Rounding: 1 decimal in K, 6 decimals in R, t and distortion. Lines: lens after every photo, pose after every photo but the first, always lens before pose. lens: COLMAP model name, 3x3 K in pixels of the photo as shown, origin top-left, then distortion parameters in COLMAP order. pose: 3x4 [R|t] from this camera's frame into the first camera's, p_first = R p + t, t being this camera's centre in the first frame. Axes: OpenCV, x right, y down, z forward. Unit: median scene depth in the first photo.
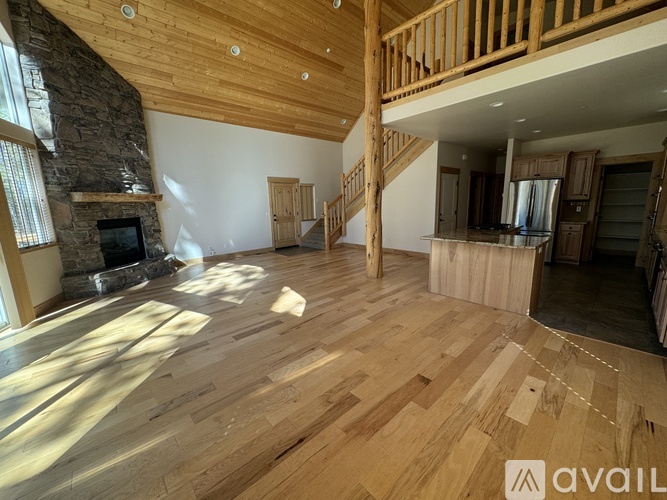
lens RADIAL K [[267.2, 0, 331.9], [0, 267.2, 251.4], [0, 0, 1]] dist [-0.000435, 0.000168]
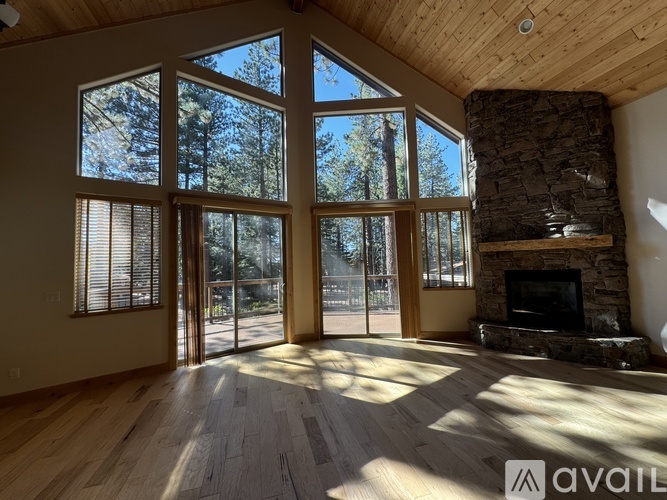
lens RADIAL K [[267.2, 0, 333.2], [0, 267.2, 249.7], [0, 0, 1]] dist [-0.000435, 0.000168]
pose [[-0.442647, -0.001959, -0.896694, 0.248701], [-0.121603, 0.990891, 0.057864, -0.179608], [0.888412, 0.134654, -0.438853, 0.916169]]
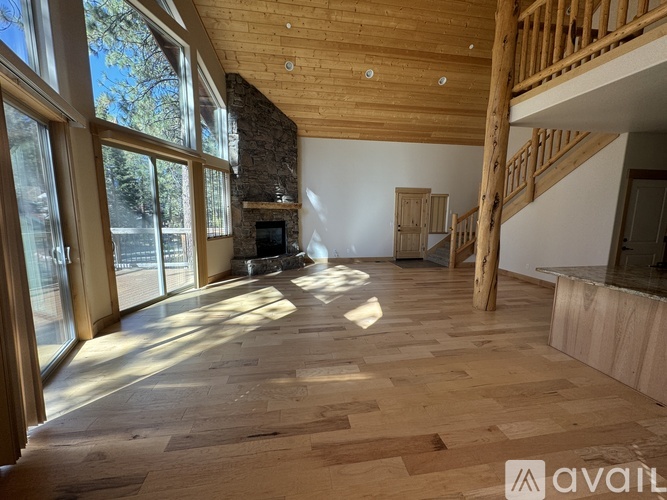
lens RADIAL K [[267.2, 0, 332.0], [0, 267.2, 251.2], [0, 0, 1]] dist [-0.000435, 0.000168]
pose [[0.835402, 0.113441, -0.537805, 0.223431], [-0.130130, 0.991472, 0.006997, -0.027718], [0.534012, 0.064139, 0.843040, 0.058587]]
